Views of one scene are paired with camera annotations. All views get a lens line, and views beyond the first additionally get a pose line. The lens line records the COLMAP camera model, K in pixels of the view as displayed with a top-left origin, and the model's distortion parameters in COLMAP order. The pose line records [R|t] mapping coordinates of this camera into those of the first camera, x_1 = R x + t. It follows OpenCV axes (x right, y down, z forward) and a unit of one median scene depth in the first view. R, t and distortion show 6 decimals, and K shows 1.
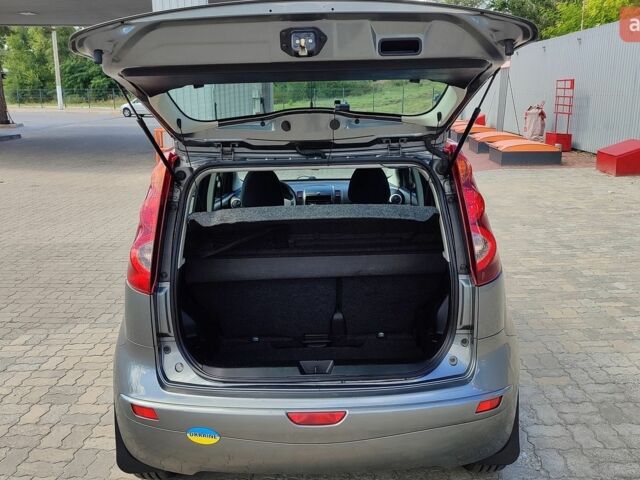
lens RADIAL K [[613.7, 0, 320.2], [0, 613.7, 240.2], [0, 0, 1]] dist [0.017057, 0.000000]
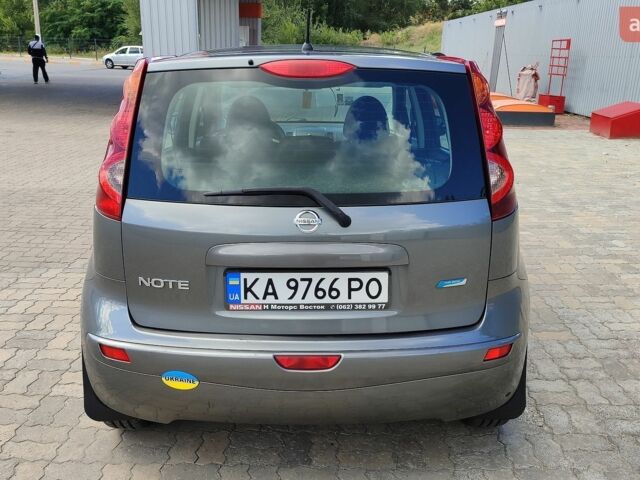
lens RADIAL K [[613.7, 0, 318.3], [0, 613.7, 239.2], [0, 0, 1]] dist [0.017057, 0.000000]
pose [[0.999414, 0.024586, 0.023808, -0.009295], [-0.025931, 0.997983, 0.057937, 0.033832], [-0.022336, -0.058521, 0.998036, 0.069107]]
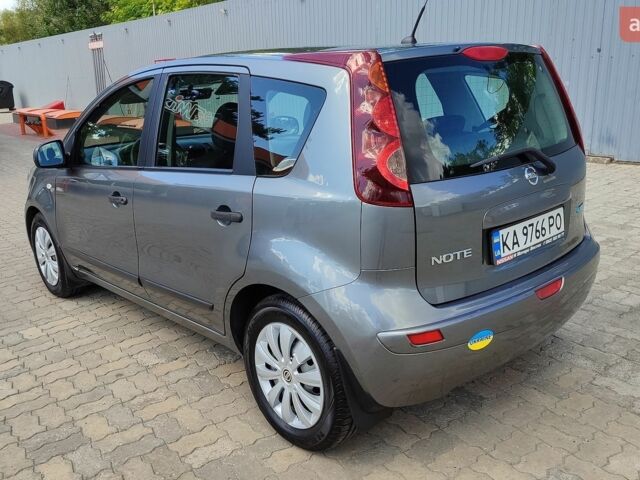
lens RADIAL K [[613.7, 0, 319.0], [0, 613.7, 240.0], [0, 0, 1]] dist [0.017057, 0.000000]
pose [[0.742257, -0.187988, 0.643207, -0.622884], [0.182312, 0.980290, 0.076120, 0.025133], [-0.644839, 0.060764, 0.761899, 0.261142]]
